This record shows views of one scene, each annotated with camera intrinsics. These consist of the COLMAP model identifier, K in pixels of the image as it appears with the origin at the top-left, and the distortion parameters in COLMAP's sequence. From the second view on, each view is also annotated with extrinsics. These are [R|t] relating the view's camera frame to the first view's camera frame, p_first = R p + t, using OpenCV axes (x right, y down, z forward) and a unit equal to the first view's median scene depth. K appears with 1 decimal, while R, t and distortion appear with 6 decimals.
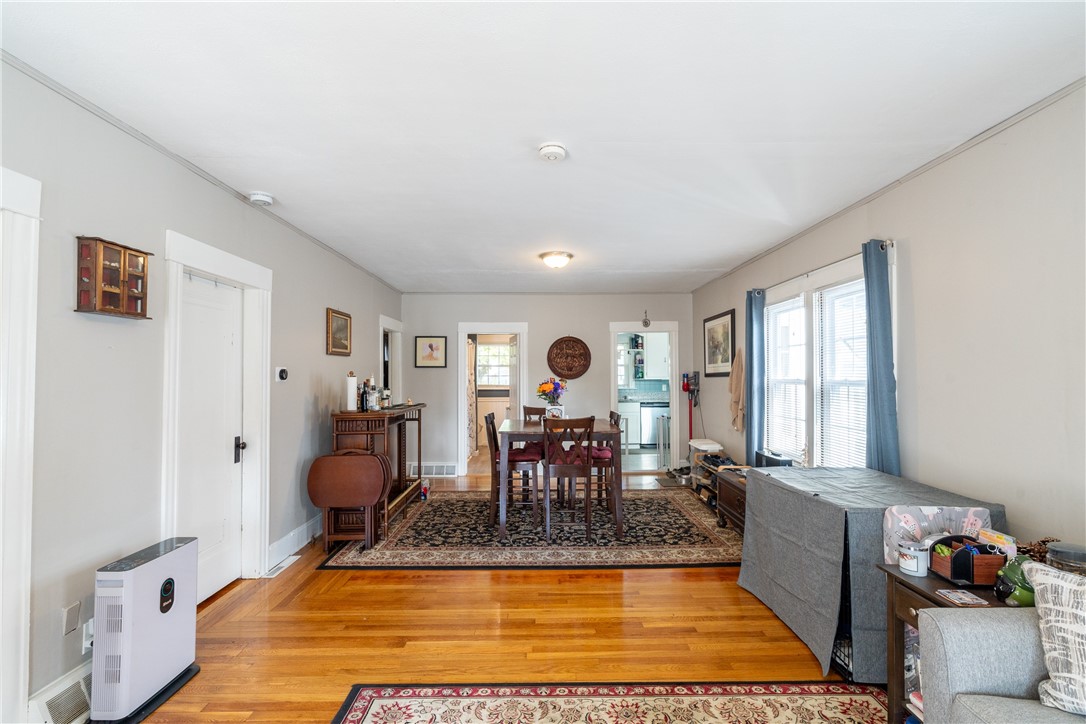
lens RADIAL K [[494.6, 0, 537.4], [0, 494.6, 362.3], [0, 0, 1]] dist [-0.008892, 0.002080]
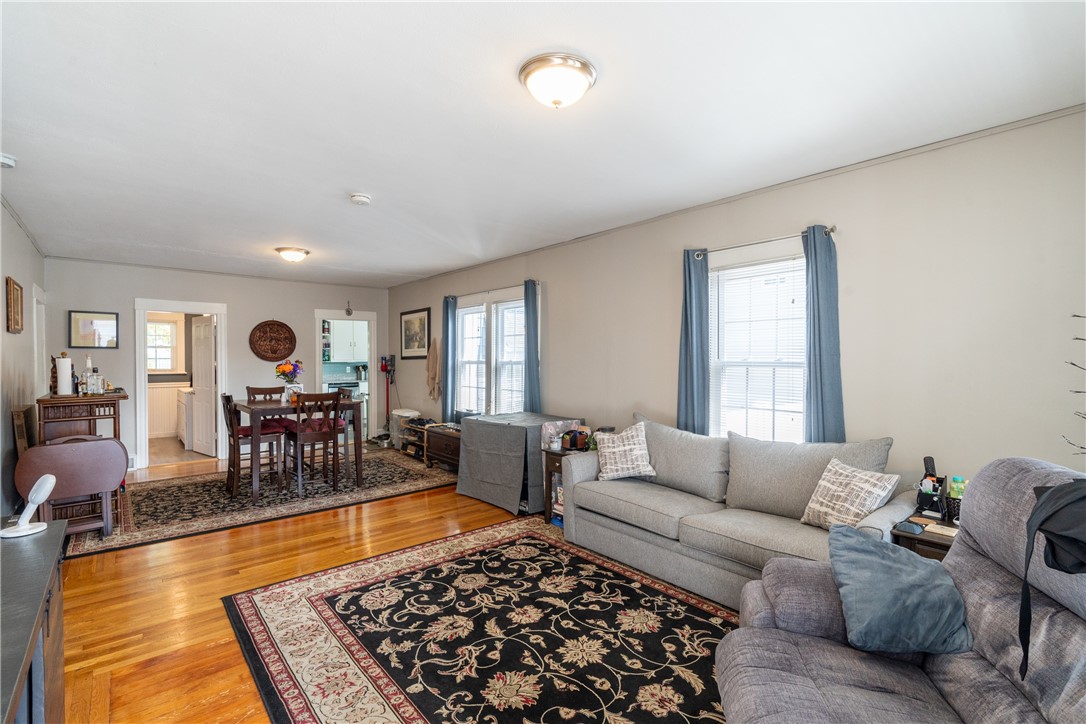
lens RADIAL K [[494.6, 0, 543.0], [0, 494.6, 361.0], [0, 0, 1]] dist [-0.008892, 0.002080]
pose [[0.760681, -0.000695, 0.649126, -0.299248], [-0.018719, 0.999560, 0.023007, -0.002293], [-0.648856, -0.029652, 0.760333, -0.261085]]
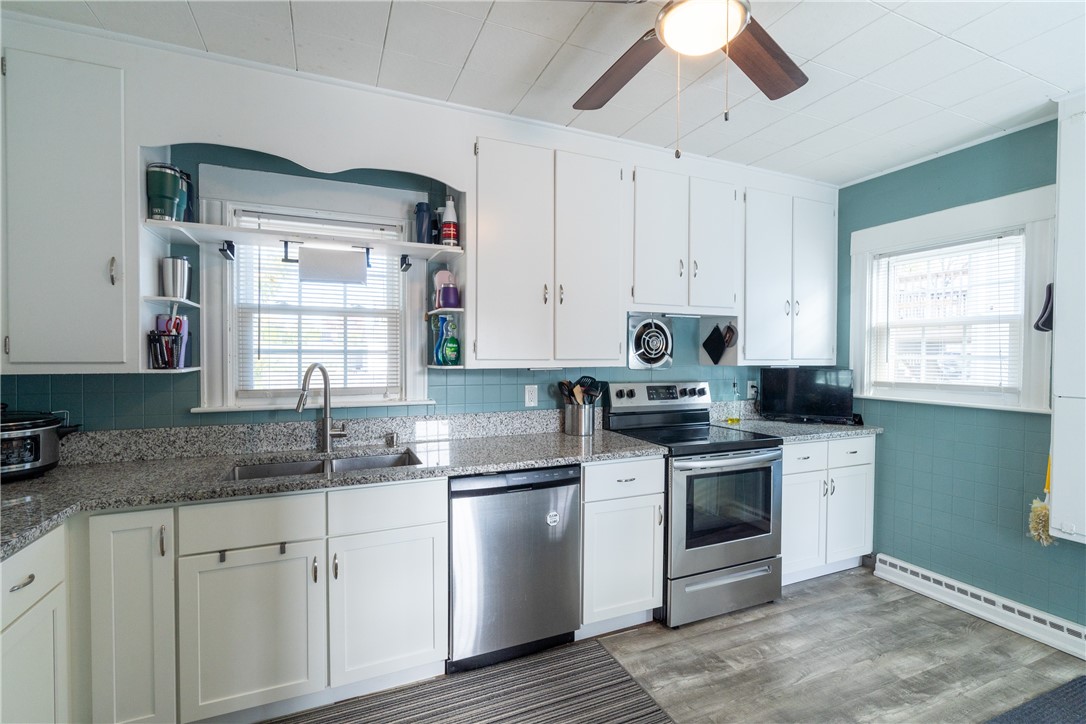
lens RADIAL K [[494.6, 0, 543.5], [0, 494.6, 363.3], [0, 0, 1]] dist [-0.008892, 0.002080]
pose [[0.918447, 0.000781, 0.395544, 0.357804], [-0.016184, 0.999235, 0.035605, 0.051645], [-0.395214, -0.039103, 0.917757, 1.757486]]
